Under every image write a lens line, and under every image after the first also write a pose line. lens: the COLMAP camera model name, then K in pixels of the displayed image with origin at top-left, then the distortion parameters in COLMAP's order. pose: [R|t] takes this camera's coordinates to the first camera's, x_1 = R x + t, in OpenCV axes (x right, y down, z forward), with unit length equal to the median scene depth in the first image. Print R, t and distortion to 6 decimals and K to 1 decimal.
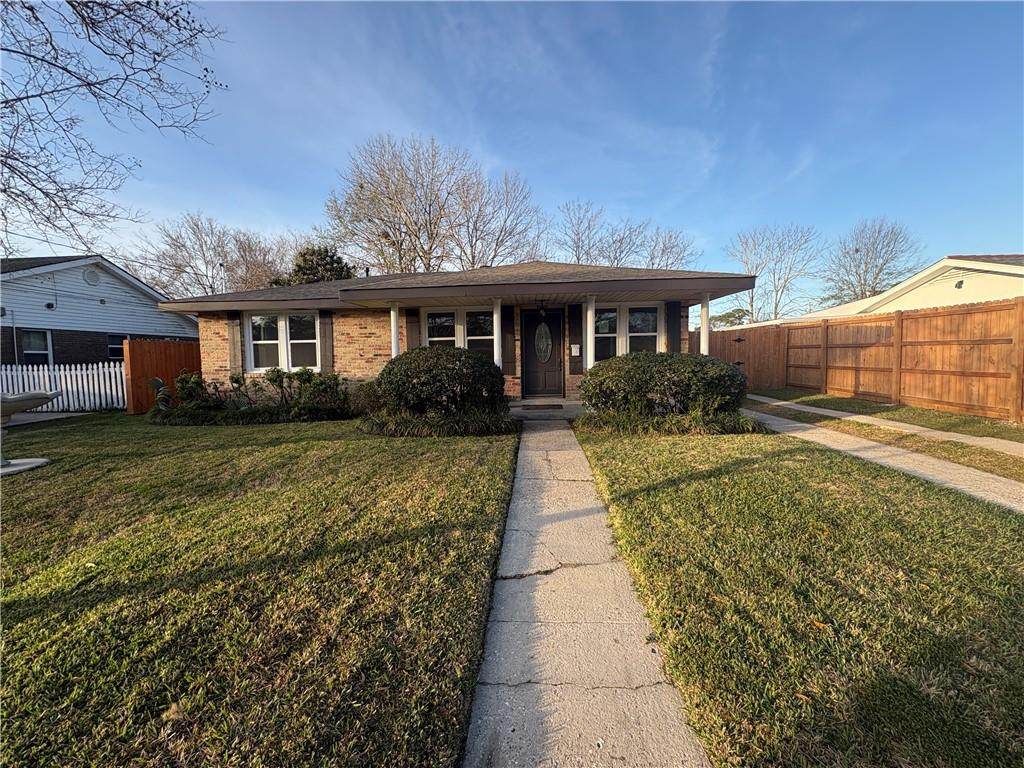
lens RADIAL K [[415.8, 0, 510.8], [0, 415.8, 381.5], [0, 0, 1]] dist [0.000259, 0.000317]
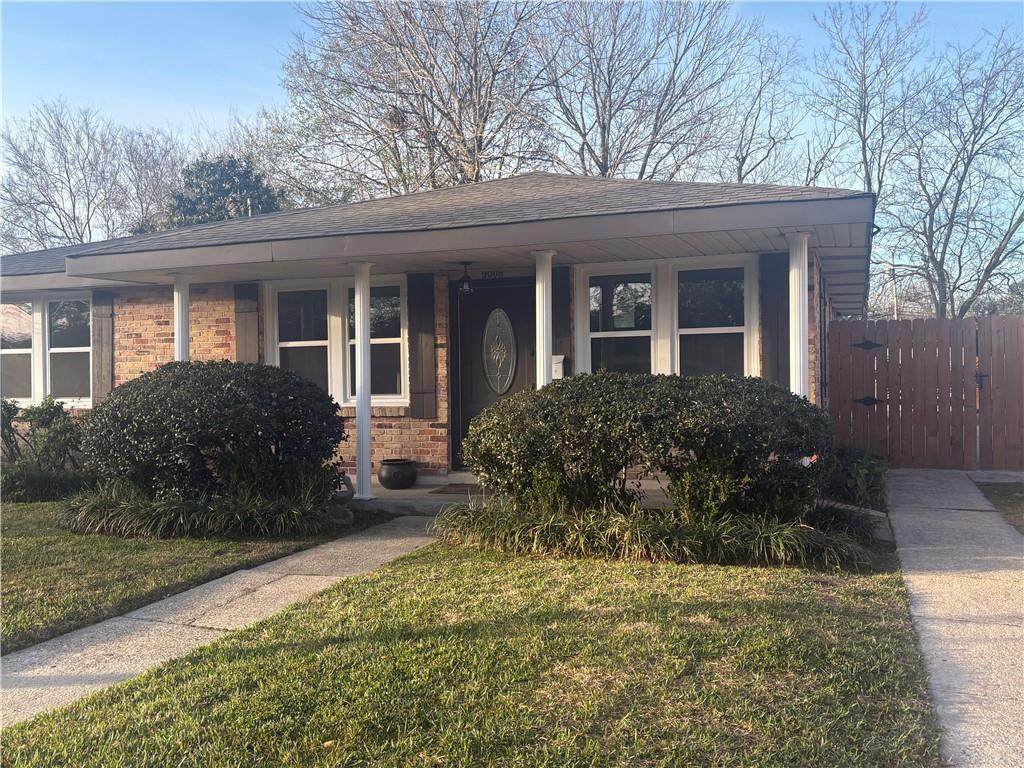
lens RADIAL K [[972.1, 0, 512.0], [0, 972.1, 384.0], [0, 0, 1]] dist [0.030422, -0.015296]
pose [[0.959159, 0.005583, -0.282813, 0.371990], [-0.019125, 0.998797, -0.045143, -0.007064], [0.282220, 0.048708, 0.958112, -0.028802]]
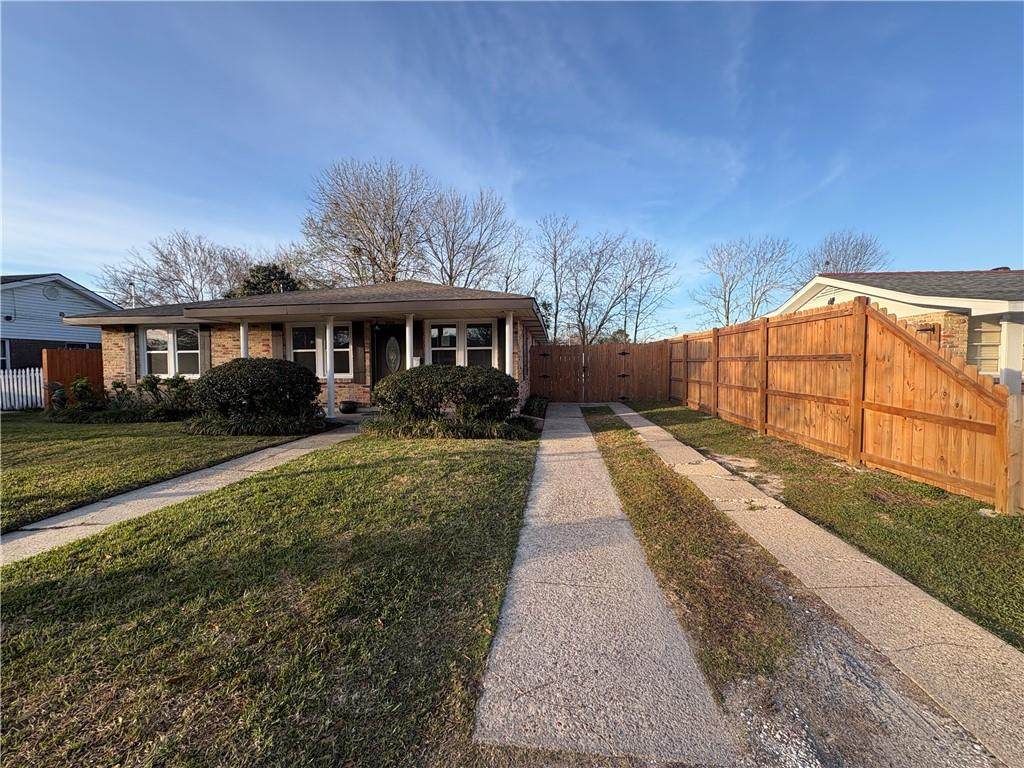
lens RADIAL K [[415.8, 0, 510.8], [0, 415.8, 381.5], [0, 0, 1]] dist [0.000259, 0.000317]
pose [[0.997997, 0.013613, -0.061775, 0.428521], [-0.014965, 0.999657, -0.021489, -0.003746], [0.061461, 0.022371, 0.997859, -0.073740]]
